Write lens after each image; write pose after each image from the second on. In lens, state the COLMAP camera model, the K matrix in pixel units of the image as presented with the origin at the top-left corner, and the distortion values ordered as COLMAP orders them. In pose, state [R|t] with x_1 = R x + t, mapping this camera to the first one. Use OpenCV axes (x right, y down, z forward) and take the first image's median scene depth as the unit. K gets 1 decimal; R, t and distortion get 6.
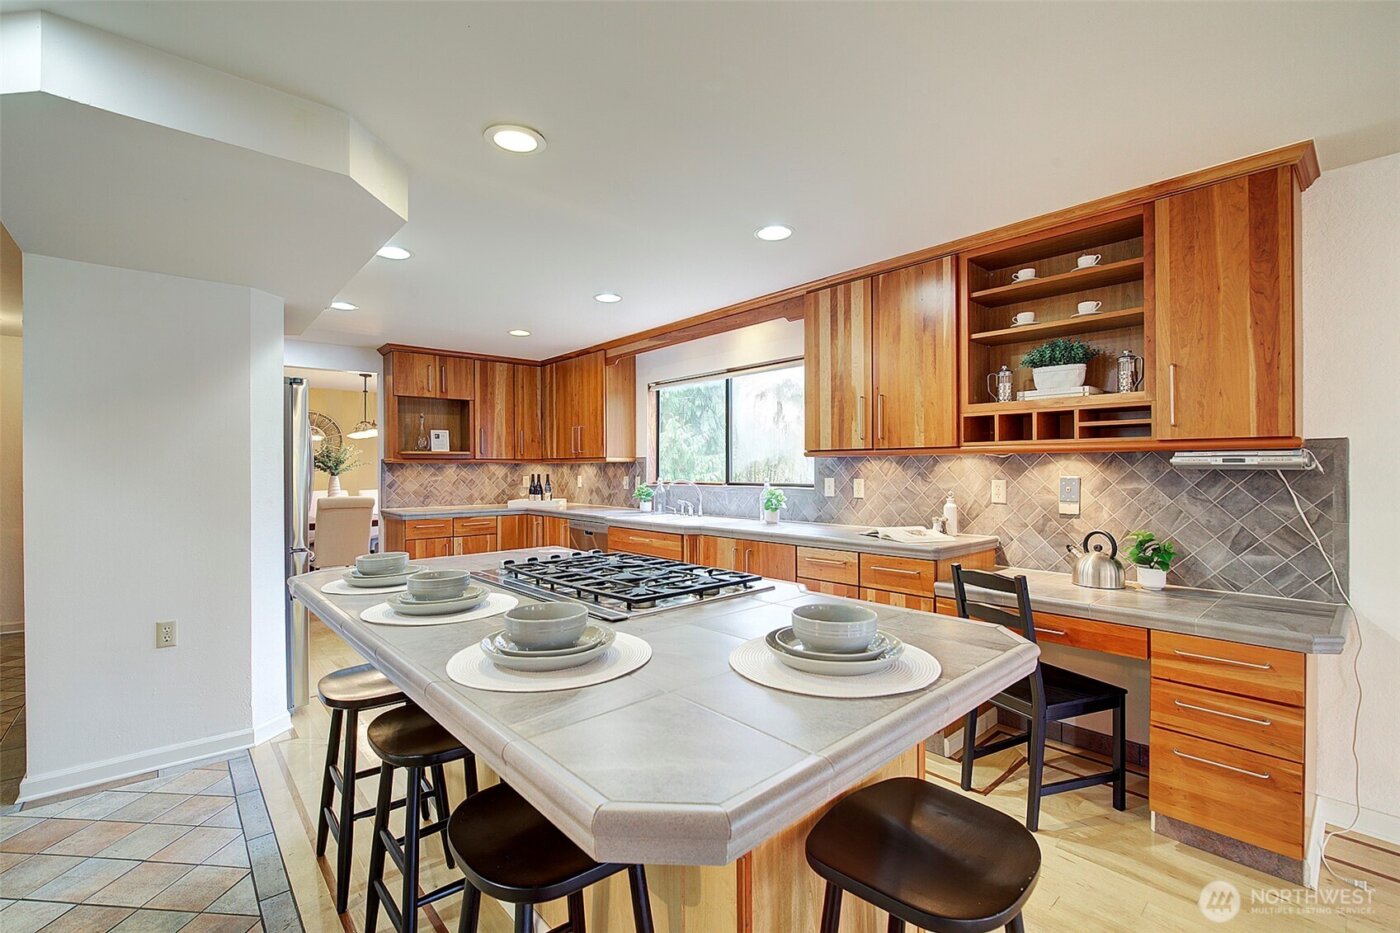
lens RADIAL K [[601.9, 0, 702.9], [0, 601.9, 468.7], [0, 0, 1]] dist [-0.014714, 0.000066]
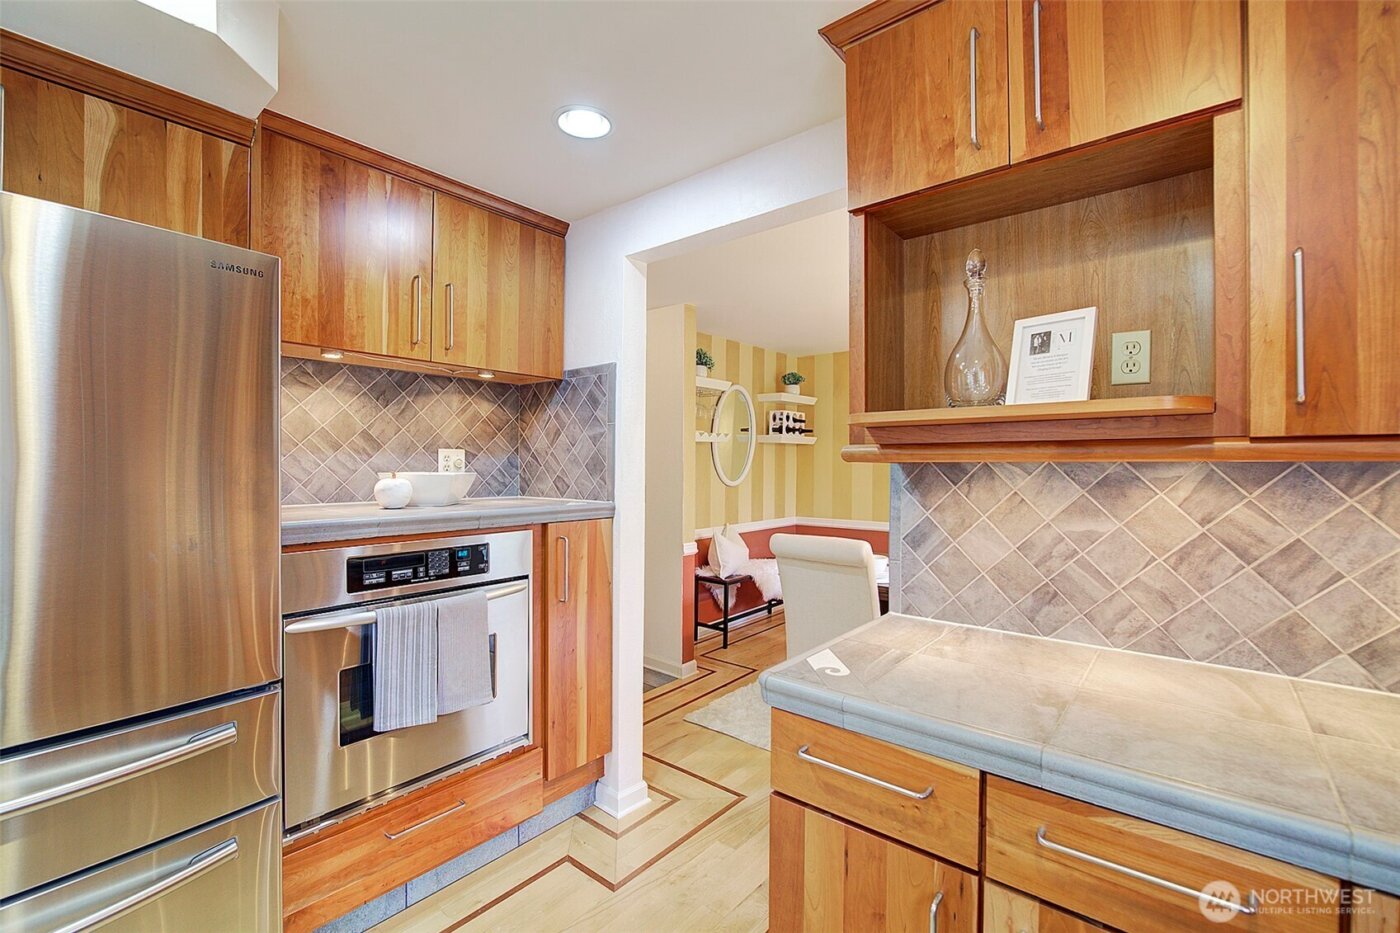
lens RADIAL K [[601.9, 0, 700.8], [0, 601.9, 467.8], [0, 0, 1]] dist [-0.014714, 0.000066]
pose [[0.138740, 0.007508, -0.990300, -0.237476], [-0.000993, 0.999972, 0.007442, -0.008740], [0.990328, -0.000049, 0.138744, 0.836445]]
